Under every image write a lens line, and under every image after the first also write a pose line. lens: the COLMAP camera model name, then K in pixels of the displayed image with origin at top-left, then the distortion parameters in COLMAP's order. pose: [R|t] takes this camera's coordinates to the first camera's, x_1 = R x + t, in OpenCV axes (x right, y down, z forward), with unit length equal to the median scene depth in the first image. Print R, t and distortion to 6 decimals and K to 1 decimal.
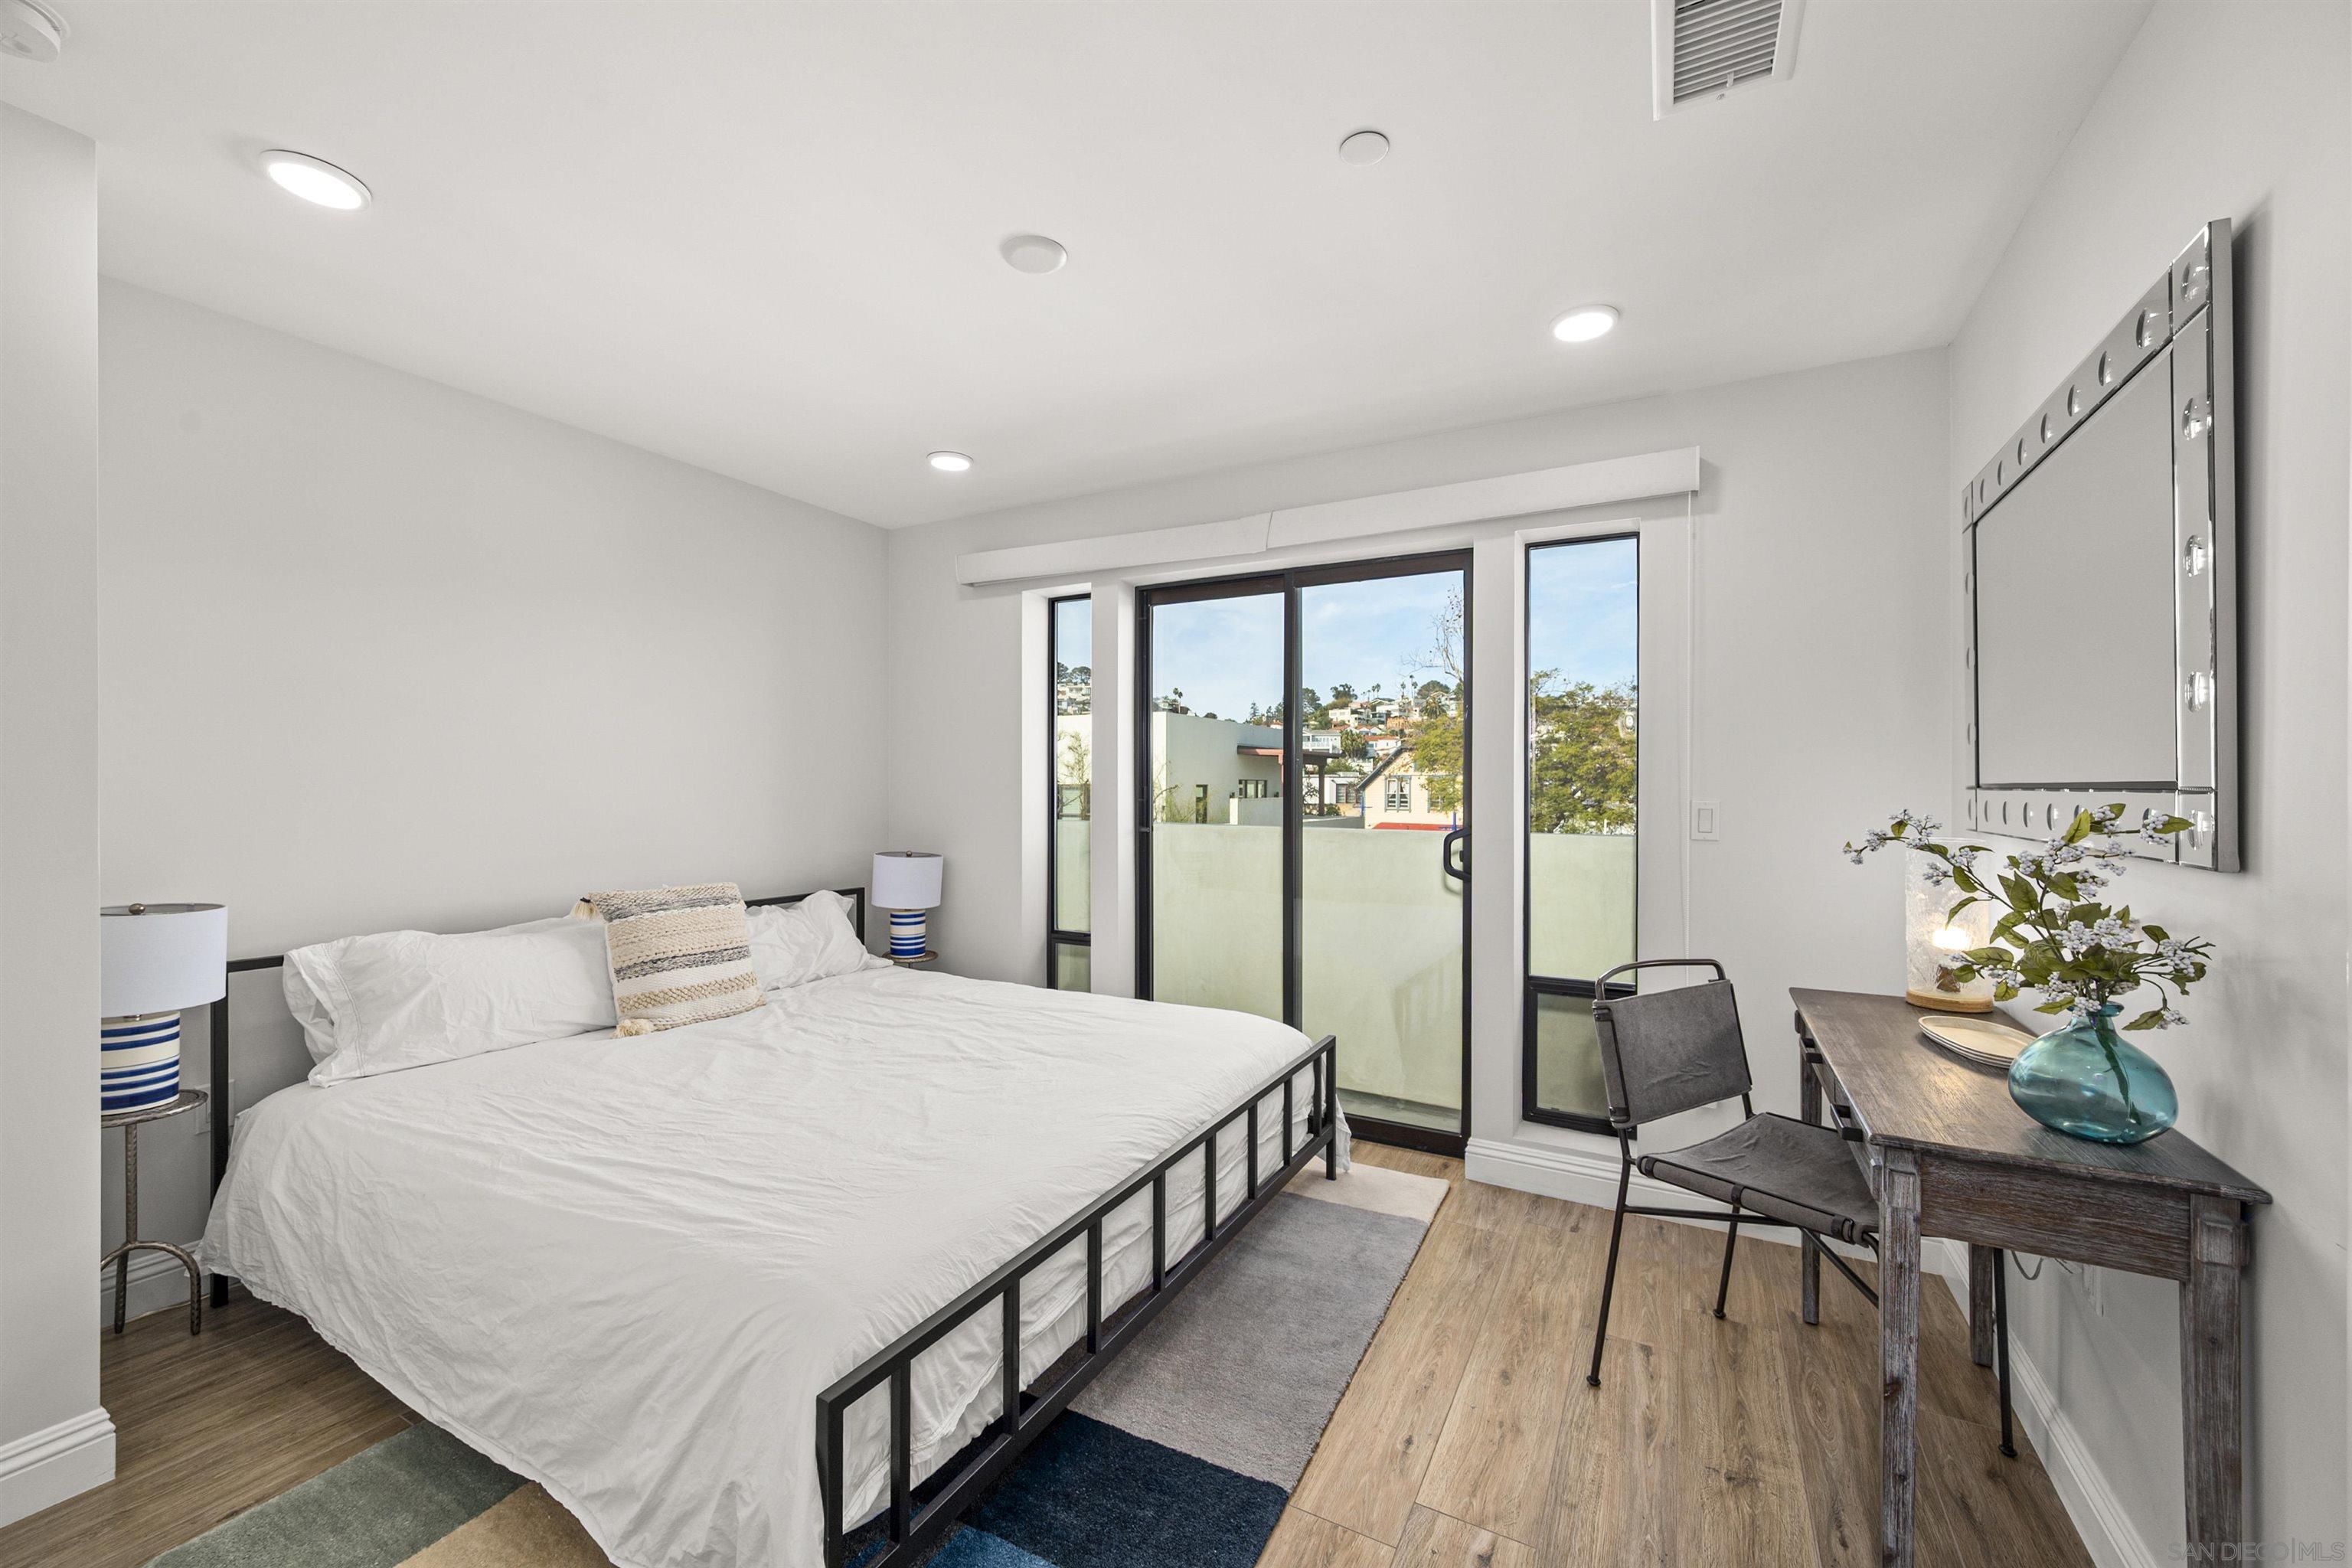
lens RADIAL K [[908.1, 0, 1176.0], [0, 908.1, 784.0], [0, 0, 1]] dist [-0.000835, -0.000047]
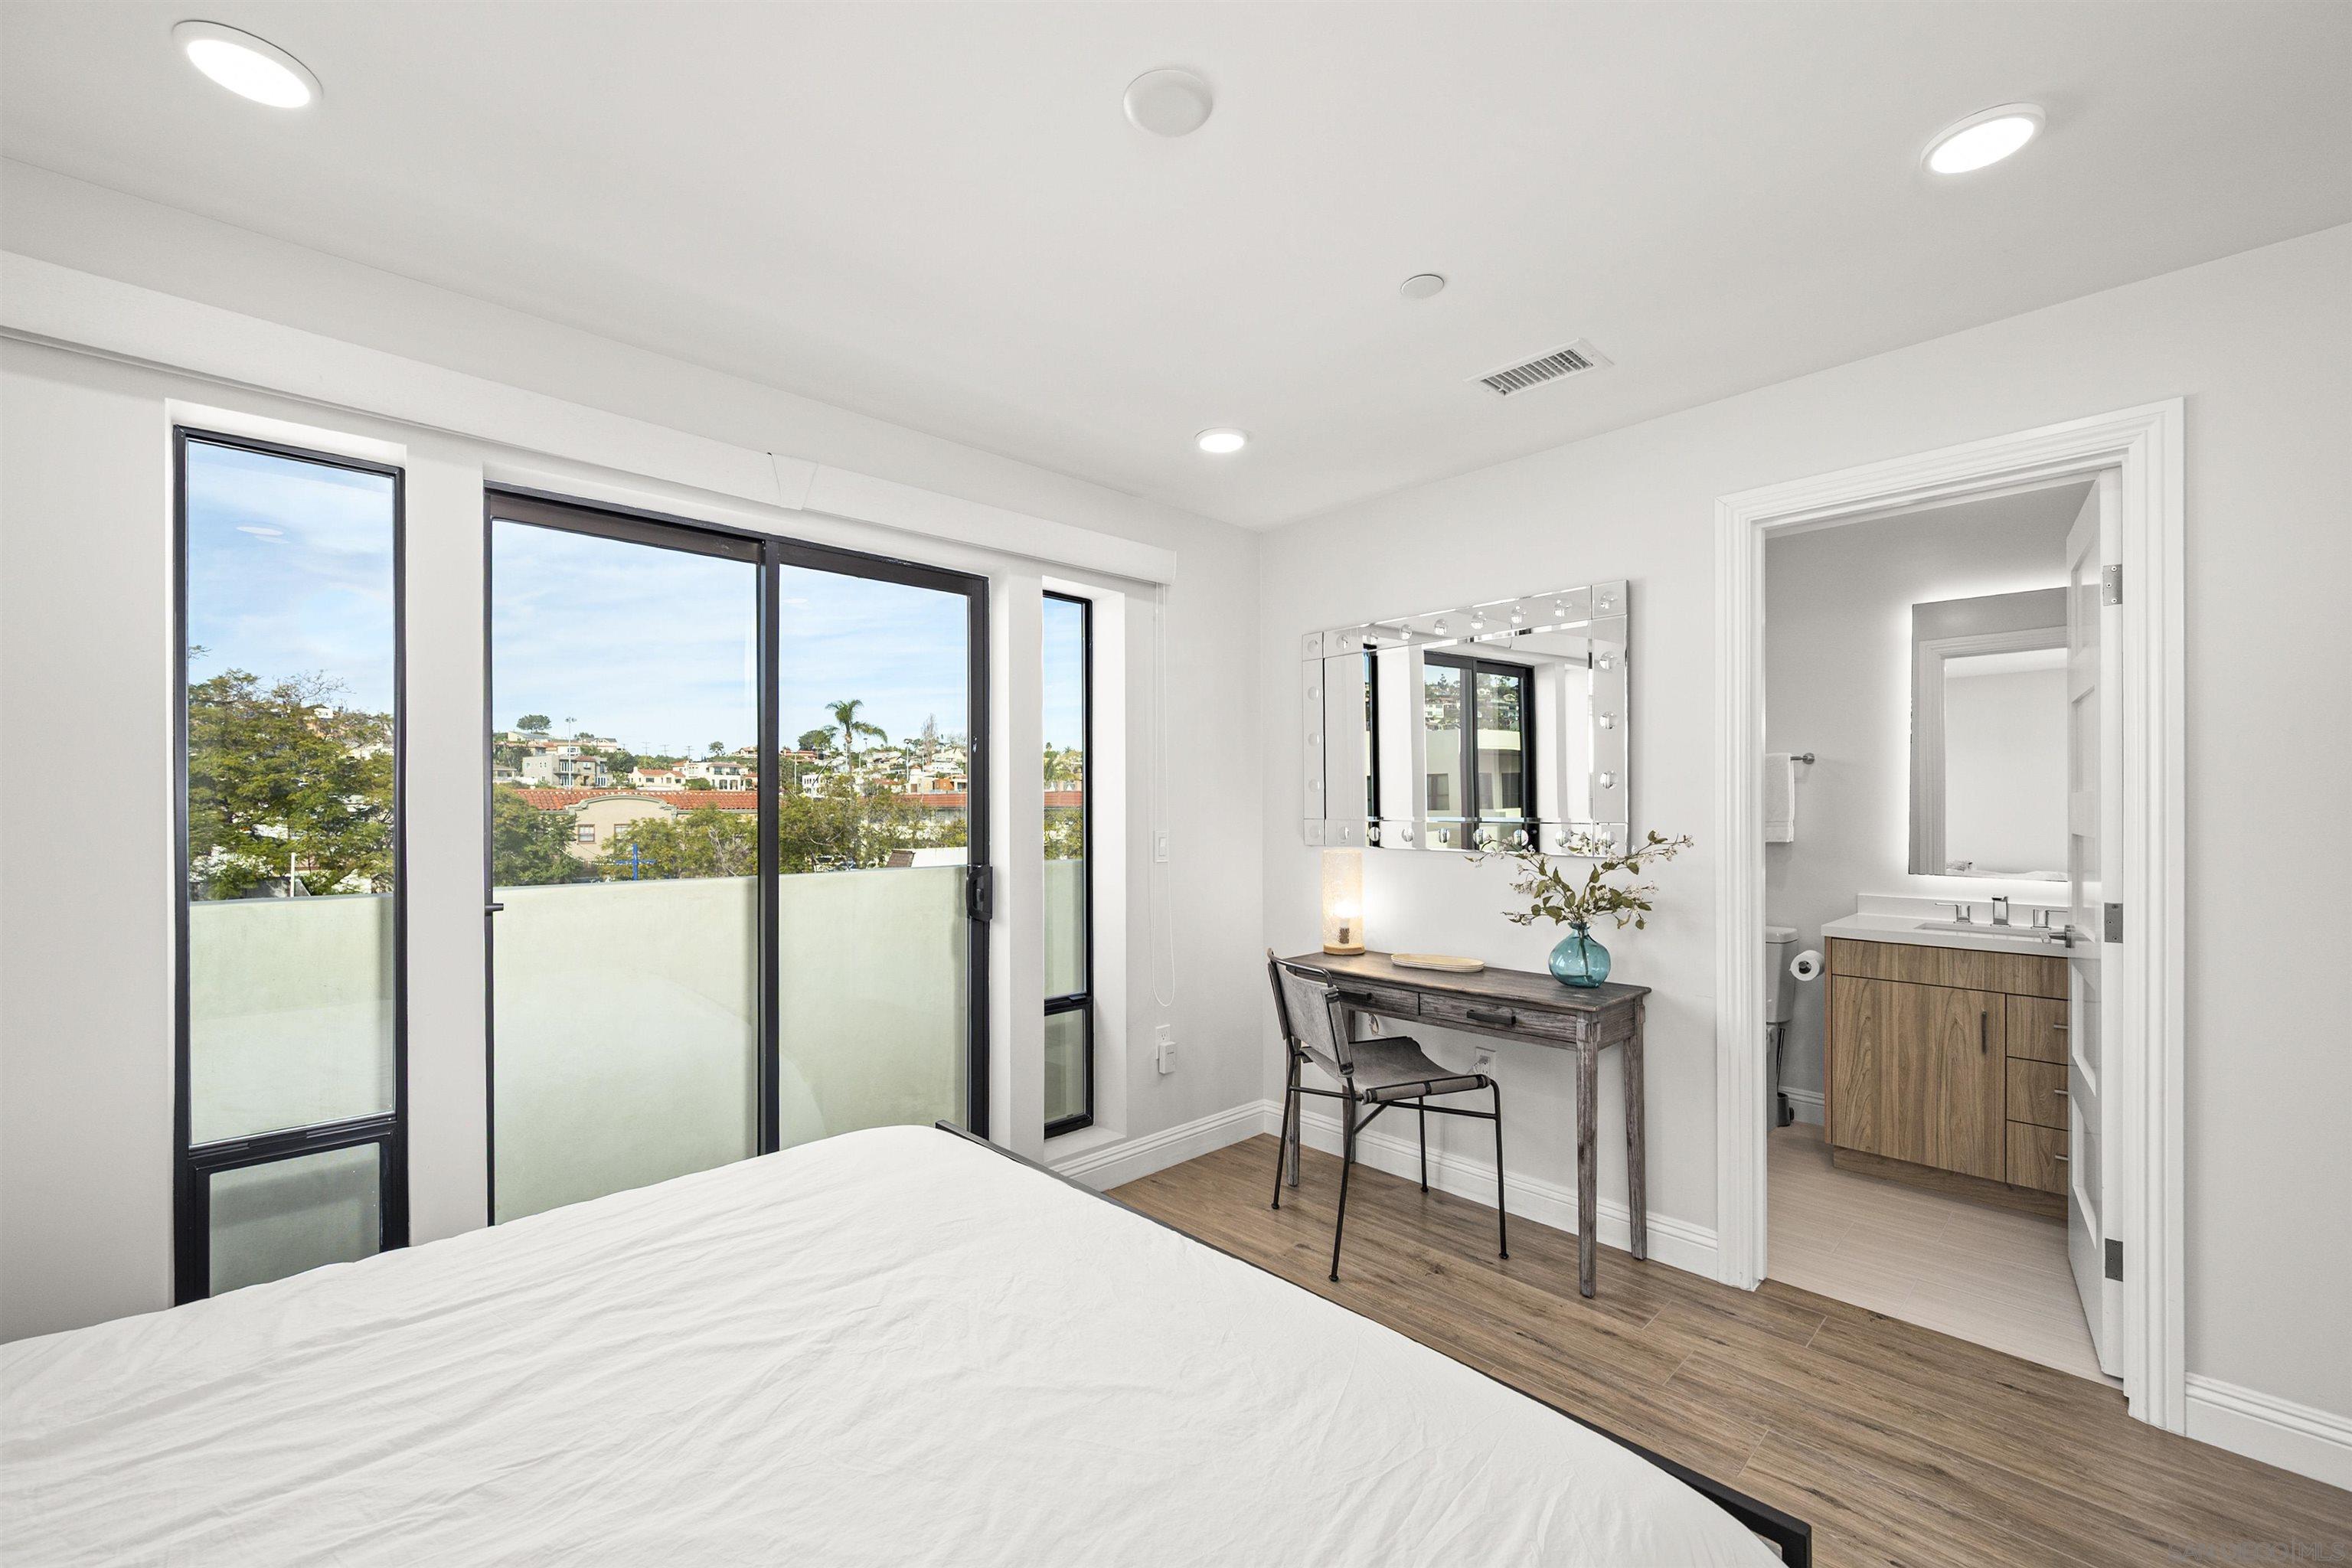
lens RADIAL K [[941.4, 0, 1163.0], [0, 941.4, 796.5], [0, 0, 1]] dist [-0.001013, -0.000157]
pose [[0.321698, 0.003937, 0.946834, -0.611691], [0.002328, 0.999985, -0.004949, -0.020894], [-0.946839, 0.003797, 0.321684, 0.537262]]
